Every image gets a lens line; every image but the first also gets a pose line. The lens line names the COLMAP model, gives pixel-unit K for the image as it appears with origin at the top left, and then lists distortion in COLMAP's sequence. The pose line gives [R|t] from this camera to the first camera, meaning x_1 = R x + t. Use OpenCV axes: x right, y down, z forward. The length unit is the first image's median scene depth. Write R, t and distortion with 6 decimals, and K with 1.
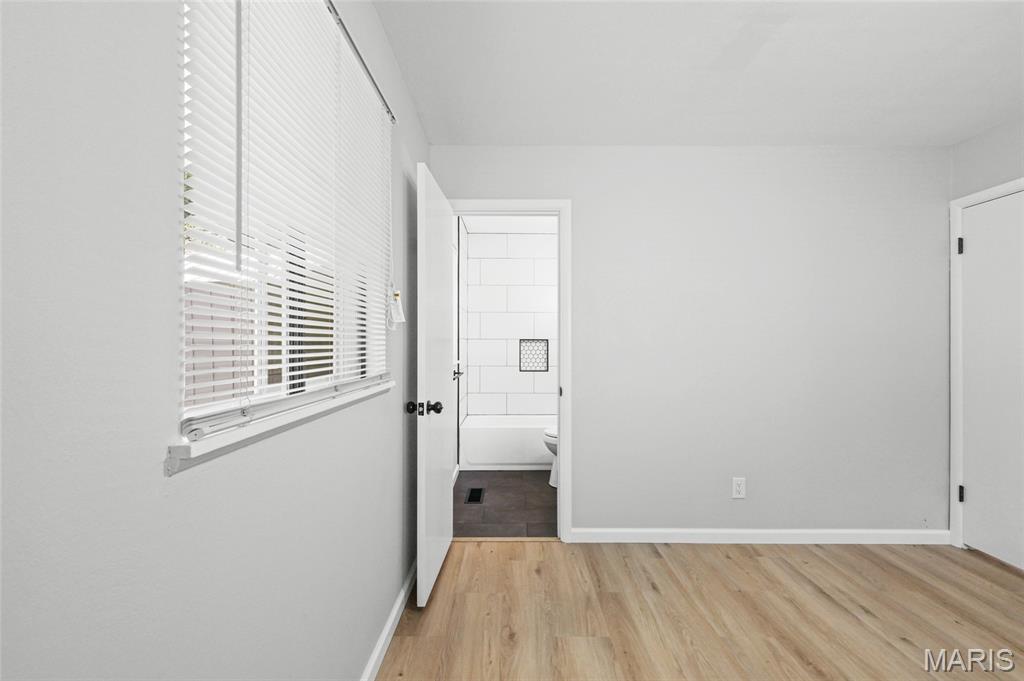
lens RADIAL K [[443.0, 0, 511.9], [0, 443.0, 342.7], [0, 0, 1]] dist [0.001103, 0.000096]
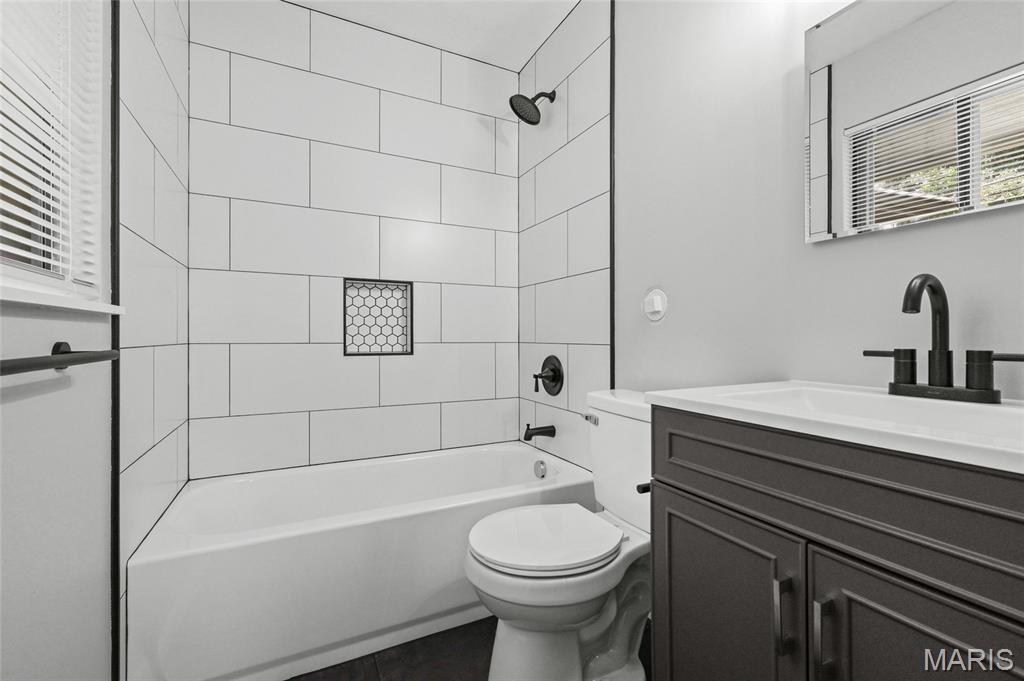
lens RADIAL K [[440.4, 0, 513.7], [0, 440.4, 338.9], [0, 0, 1]] dist [0.001910, -0.000243]
pose [[0.894538, -0.005257, 0.446962, -0.023985], [-0.000101, 0.999928, 0.011963, 0.043064], [-0.446993, -0.010746, 0.894473, 0.551698]]
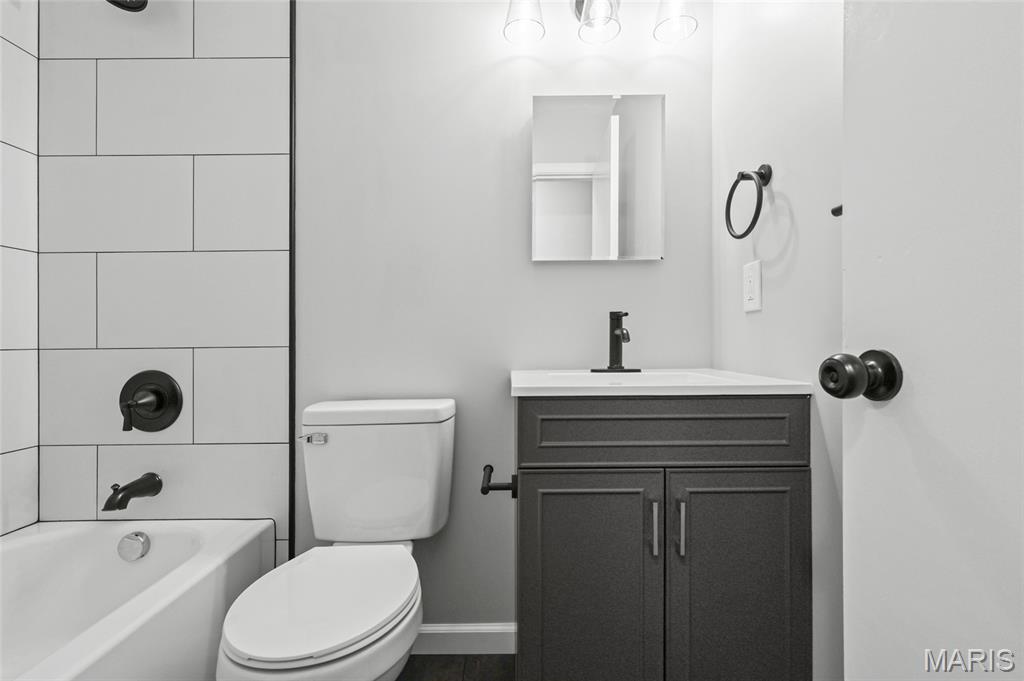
lens RADIAL K [[443.0, 0, 511.9], [0, 443.0, 342.7], [0, 0, 1]] dist [0.001103, 0.000096]
pose [[-0.001528, -0.005618, 0.999983, -0.079898], [0.001908, 0.999982, 0.005621, 0.047885], [-0.999997, 0.001916, -0.001517, 0.687577]]
